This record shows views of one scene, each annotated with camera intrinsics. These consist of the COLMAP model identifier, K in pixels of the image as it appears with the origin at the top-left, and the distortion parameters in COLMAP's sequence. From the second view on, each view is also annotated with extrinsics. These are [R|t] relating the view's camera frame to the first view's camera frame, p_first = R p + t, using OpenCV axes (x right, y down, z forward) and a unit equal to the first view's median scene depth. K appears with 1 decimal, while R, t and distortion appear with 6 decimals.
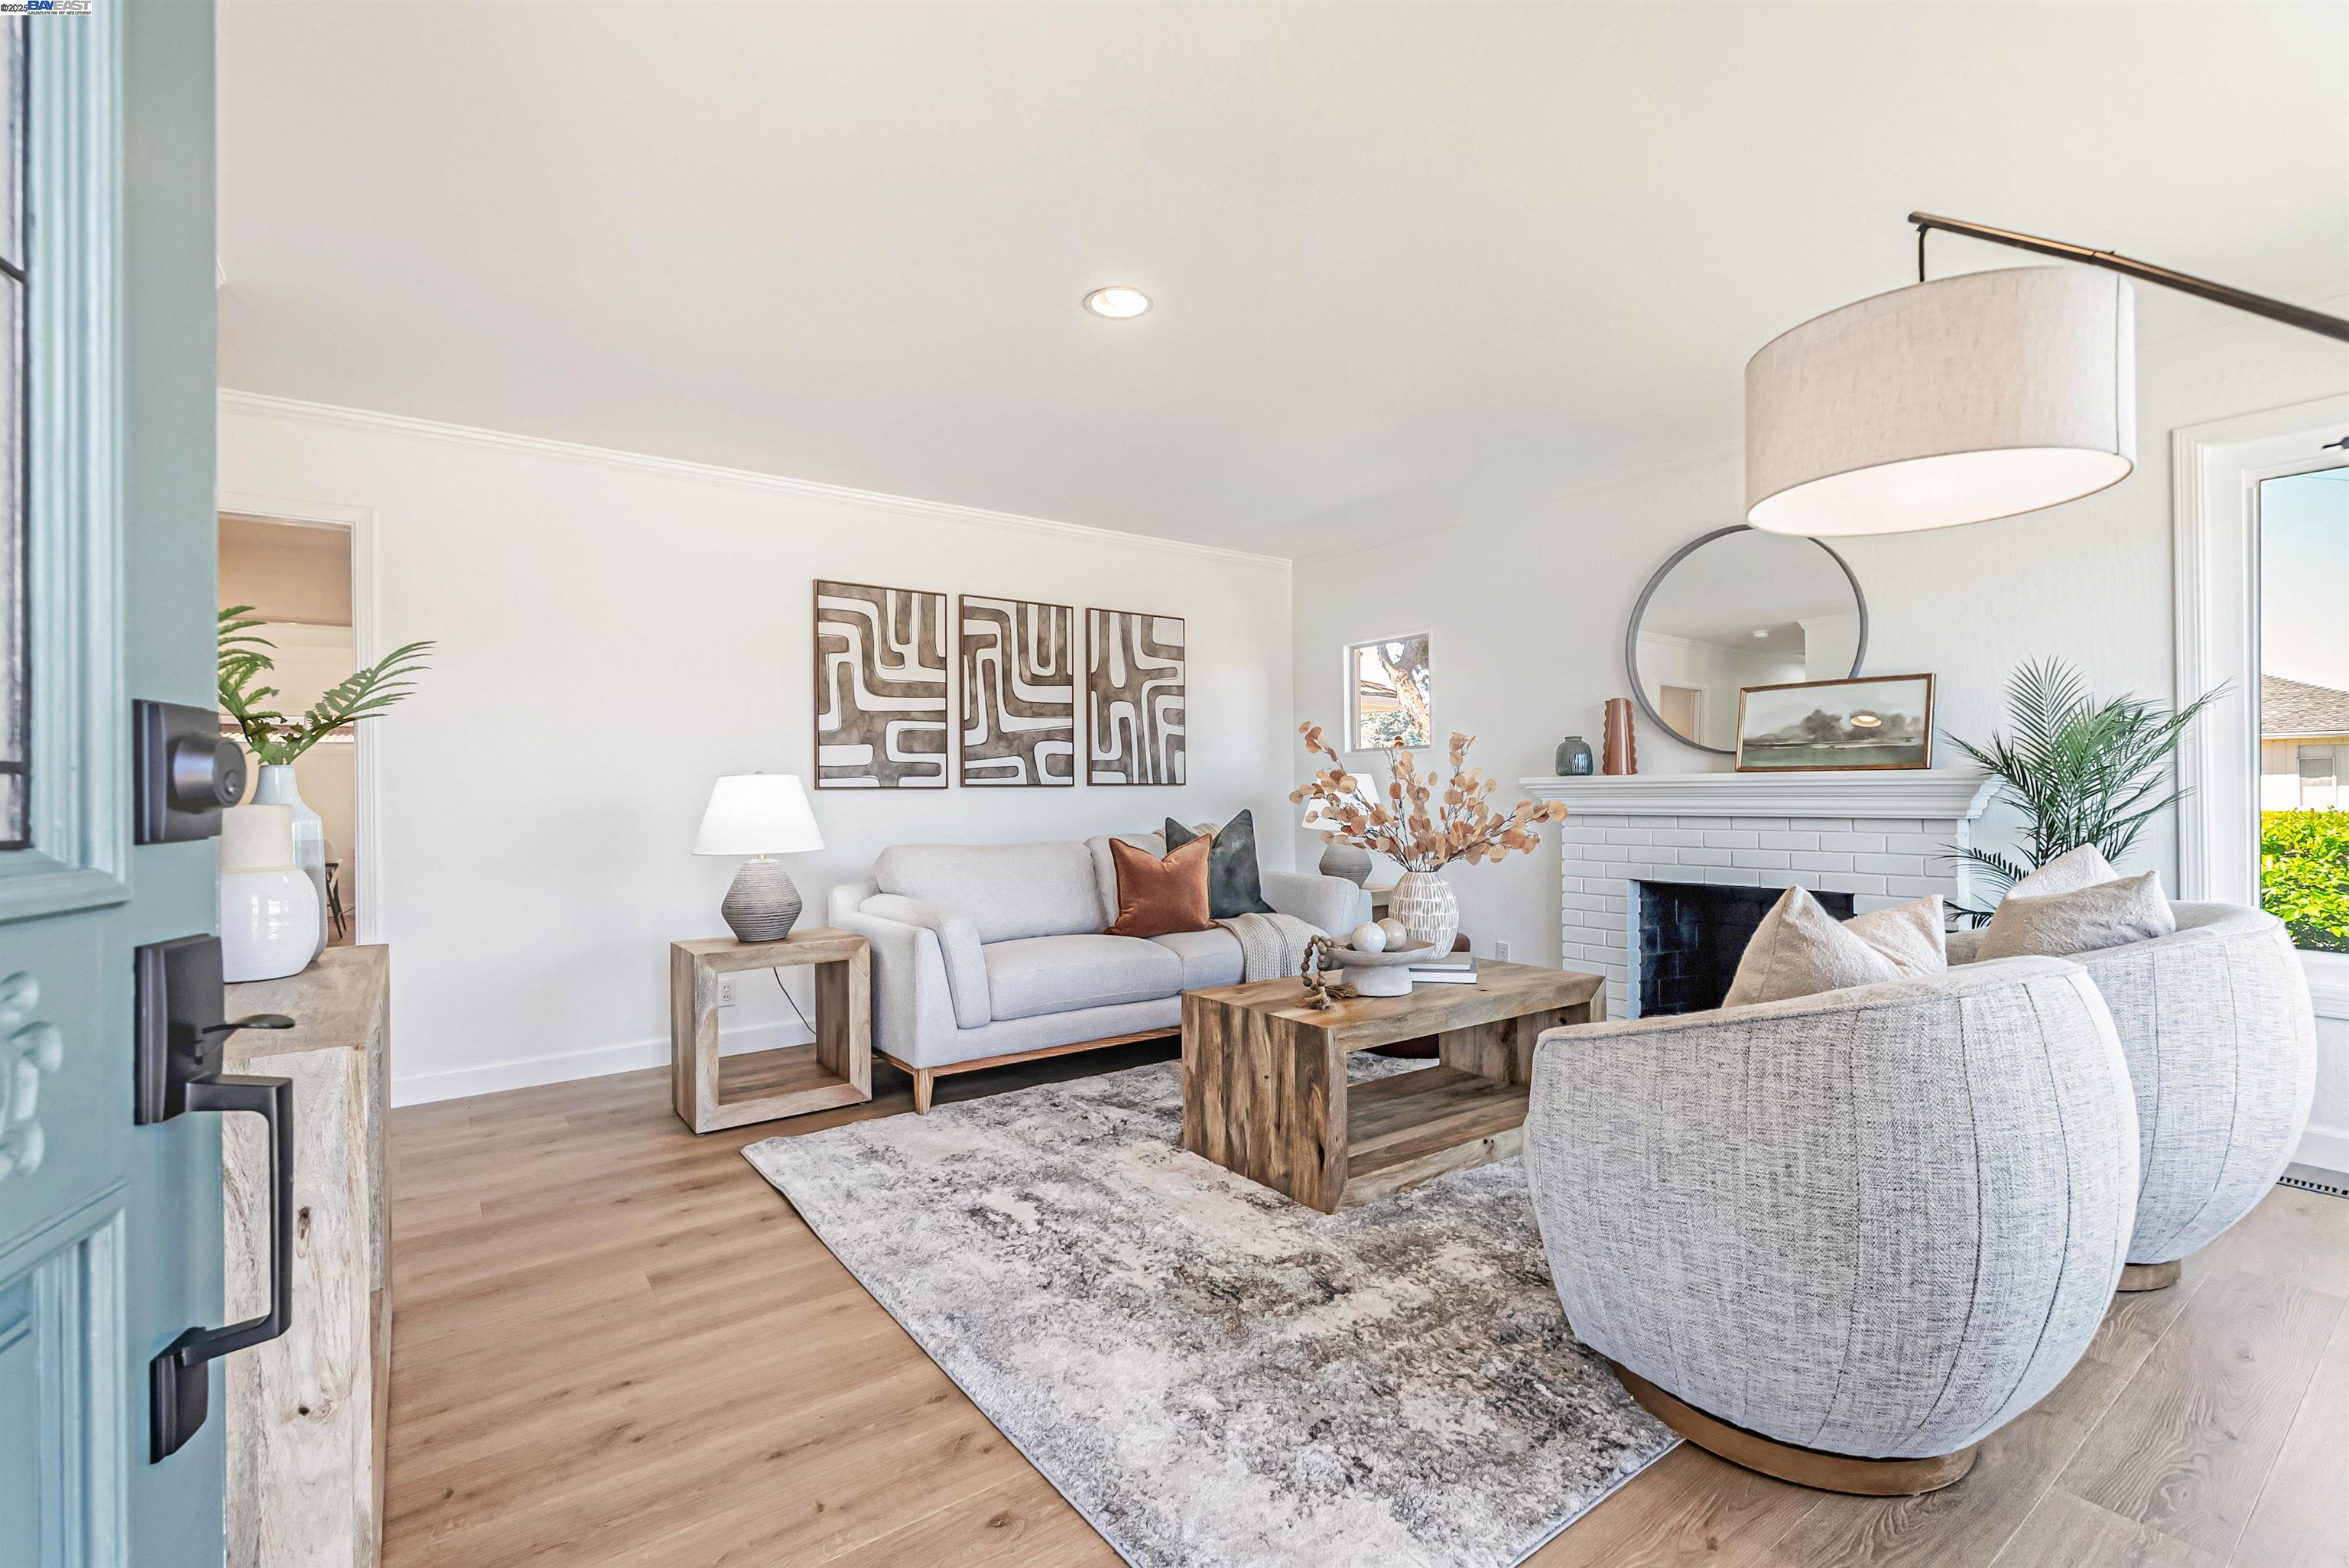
lens RADIAL K [[1019.0, 0, 1173.8], [0, 1019.0, 782.9], [0, 0, 1]] dist [0.010964, 0.001203]
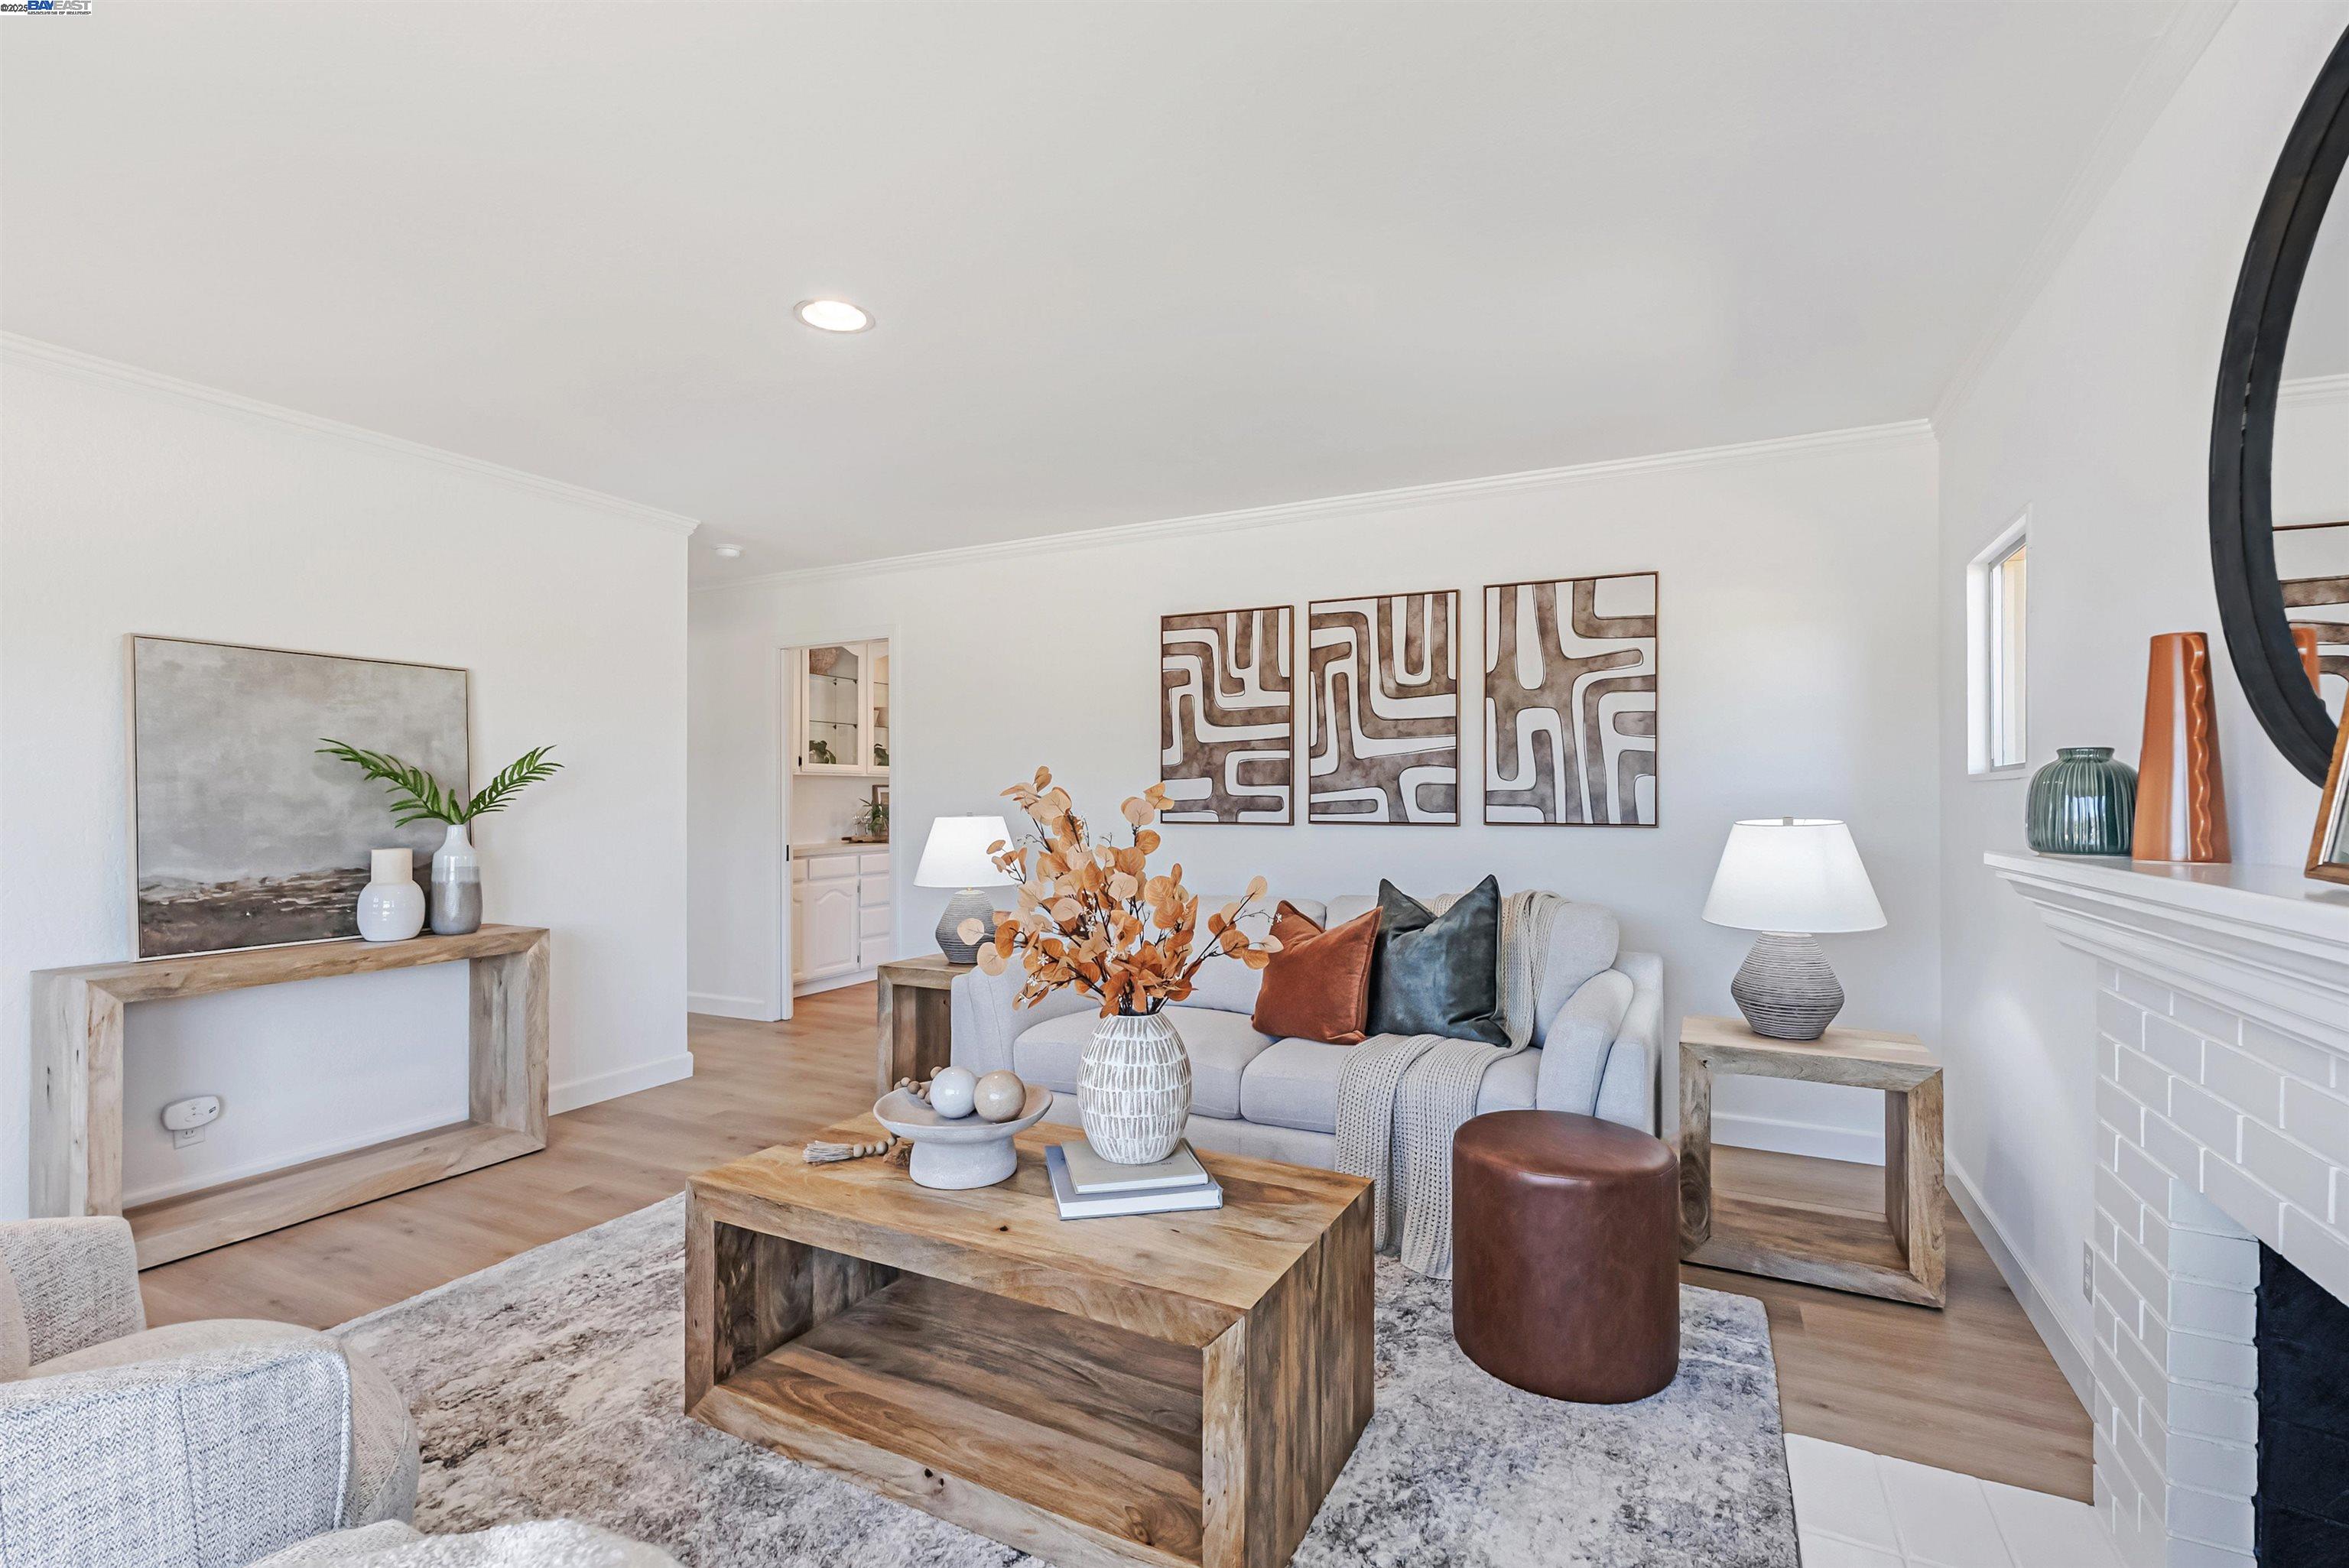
lens RADIAL K [[1019.0, 0, 1097.7], [0, 1019.0, 796.0], [0, 0, 1]] dist [0.010964, 0.001203]
pose [[0.472009, 0.011915, -0.881513, 0.470331], [0.005383, 0.999851, 0.016396, -0.034394], [0.881577, -0.012485, 0.471874, 0.424774]]
